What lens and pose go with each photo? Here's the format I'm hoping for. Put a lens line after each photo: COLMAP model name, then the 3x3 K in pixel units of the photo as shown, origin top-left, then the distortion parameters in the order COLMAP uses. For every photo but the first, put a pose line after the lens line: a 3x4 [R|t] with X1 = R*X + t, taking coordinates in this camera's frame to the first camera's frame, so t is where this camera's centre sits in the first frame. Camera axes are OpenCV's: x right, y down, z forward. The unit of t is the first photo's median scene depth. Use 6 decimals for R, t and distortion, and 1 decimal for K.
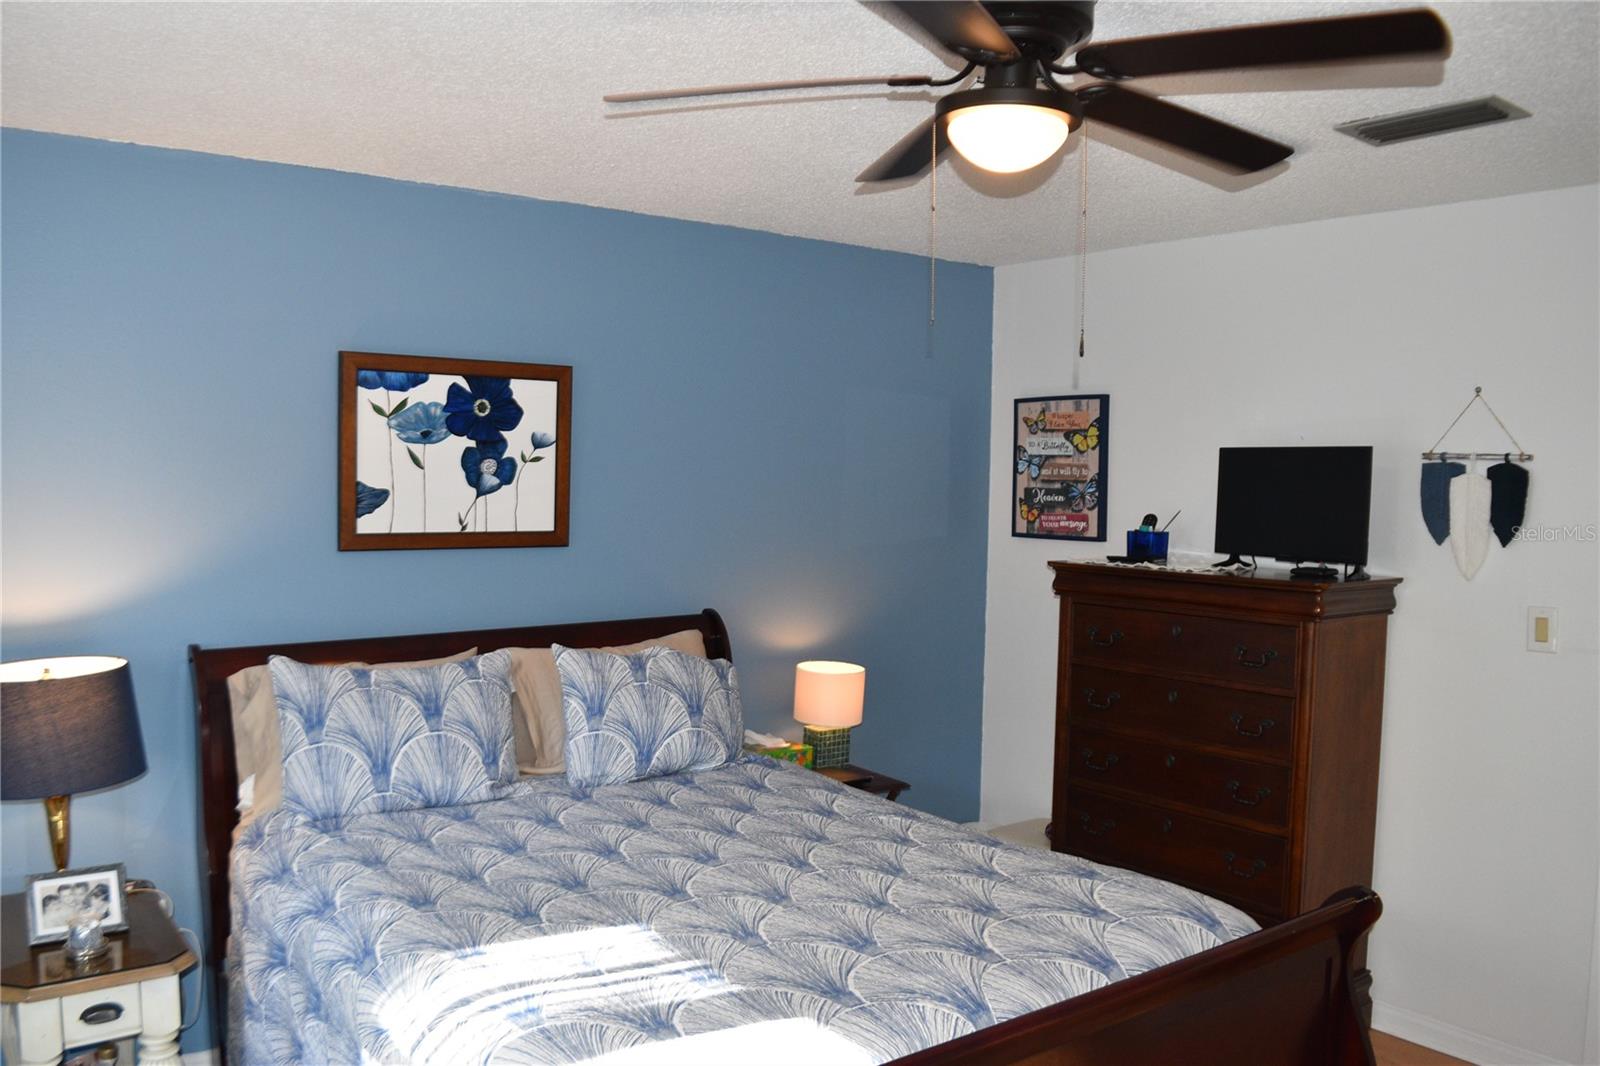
lens RADIAL K [[1252.4, 0, 783.2], [0, 1252.4, 547.7], [0, 0, 1]] dist [-0.095979, 0.022292]
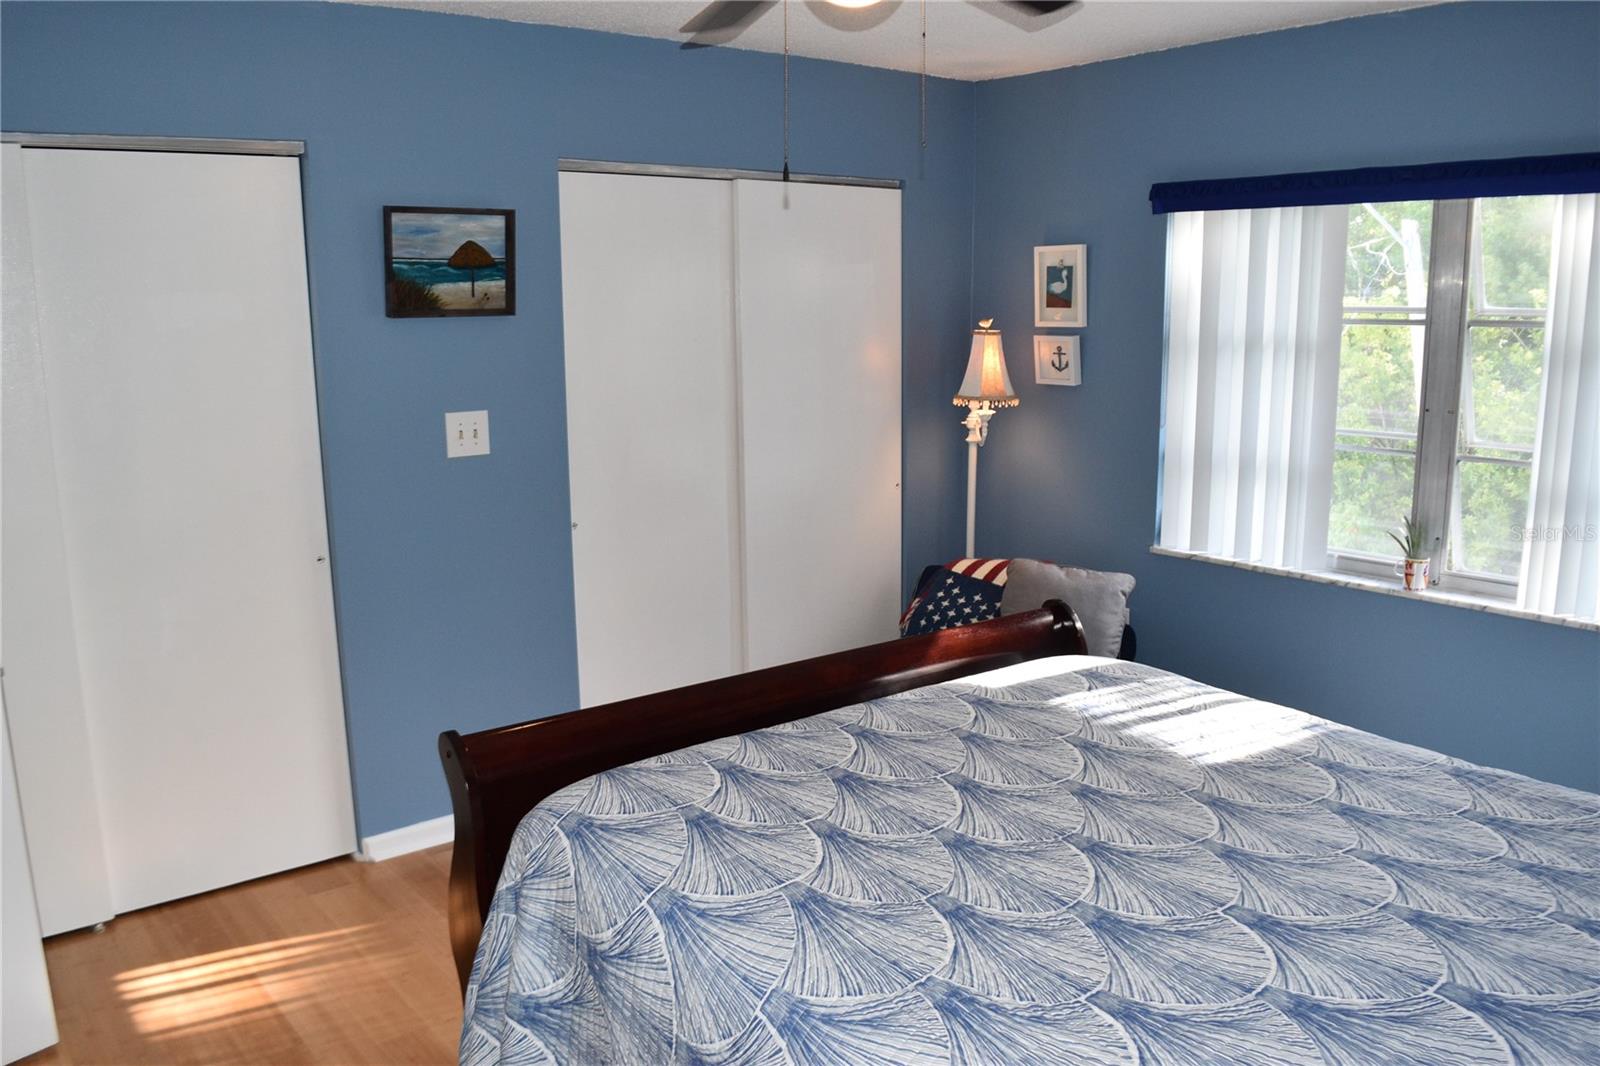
lens RADIAL K [[1252.4, 0, 790.2], [0, 1252.4, 543.6], [0, 0, 1]] dist [-0.095979, 0.022292]
pose [[-0.999350, 0.006413, -0.035477, 0.160726], [-0.002608, 0.968615, 0.248554, -0.067405], [0.035957, 0.248485, -0.967968, 1.249854]]
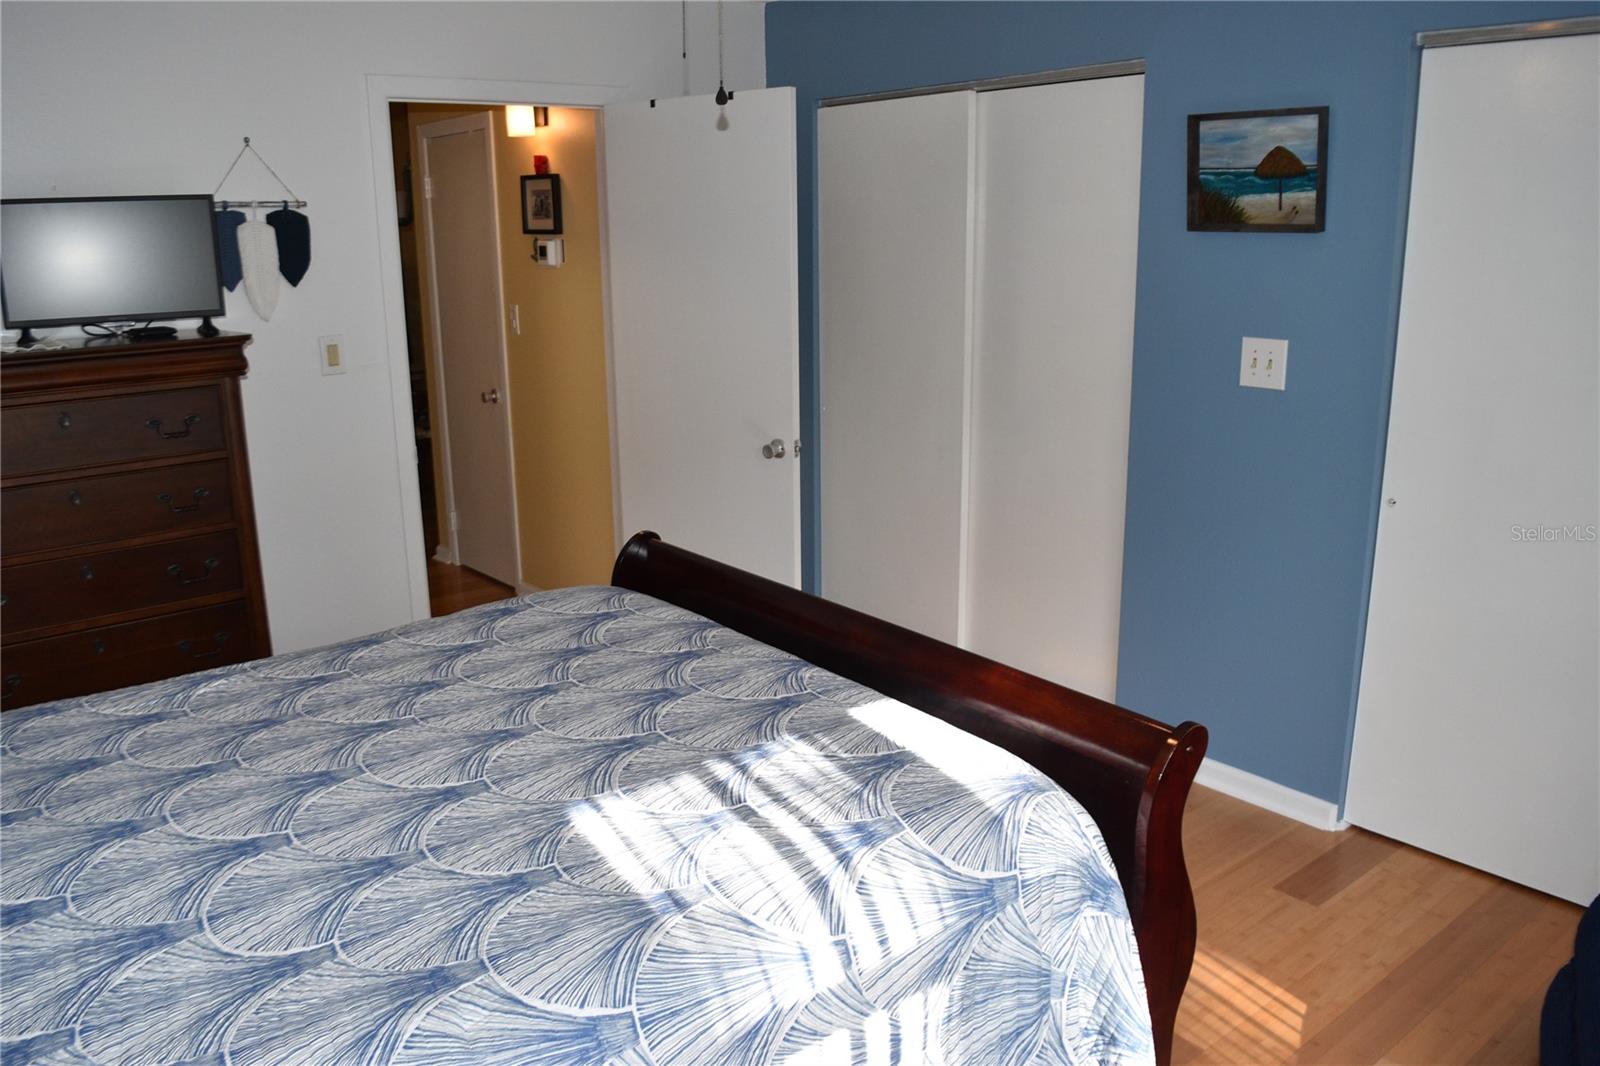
lens RADIAL K [[1252.4, 0, 785.0], [0, 1252.4, 556.3], [0, 0, 1]] dist [-0.095979, 0.022292]
pose [[-0.037006, -0.266661, 0.963080, -0.555330], [0.072585, 0.960477, 0.268729, -0.032409], [-0.996675, 0.079850, -0.016188, 0.573867]]
